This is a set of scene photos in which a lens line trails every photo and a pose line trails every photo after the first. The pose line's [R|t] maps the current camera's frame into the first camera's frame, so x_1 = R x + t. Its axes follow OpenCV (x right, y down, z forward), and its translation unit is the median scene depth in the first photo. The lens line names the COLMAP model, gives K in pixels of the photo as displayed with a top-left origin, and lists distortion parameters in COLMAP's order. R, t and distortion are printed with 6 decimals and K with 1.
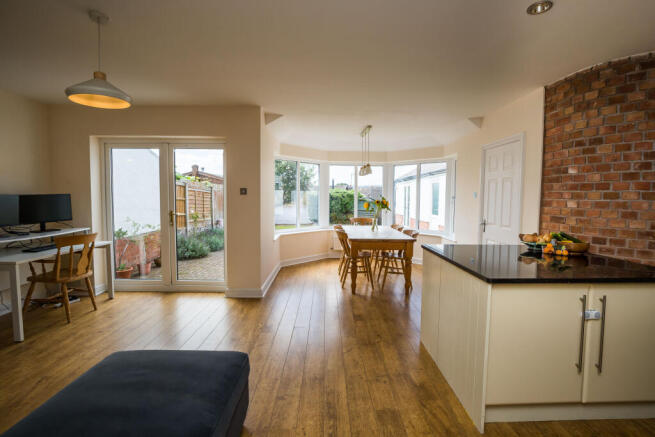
lens RADIAL K [[312.3, 0, 328.0], [0, 312.3, 218.1], [0, 0, 1]] dist [-0.015737, 0.001000]
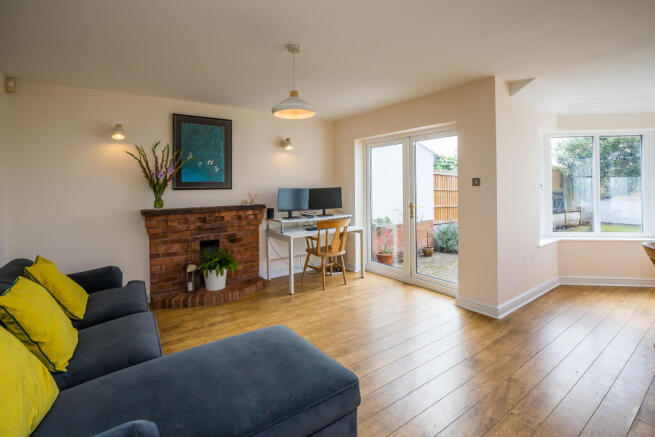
lens RADIAL K [[312.3, 0, 324.5], [0, 312.3, 187.4], [0, 0, 1]] dist [-0.015737, 0.001000]
pose [[0.586288, -0.011532, -0.810021, 0.163622], [-0.044297, 0.997946, -0.046269, -0.015279], [0.808891, 0.063008, 0.584573, 0.189163]]
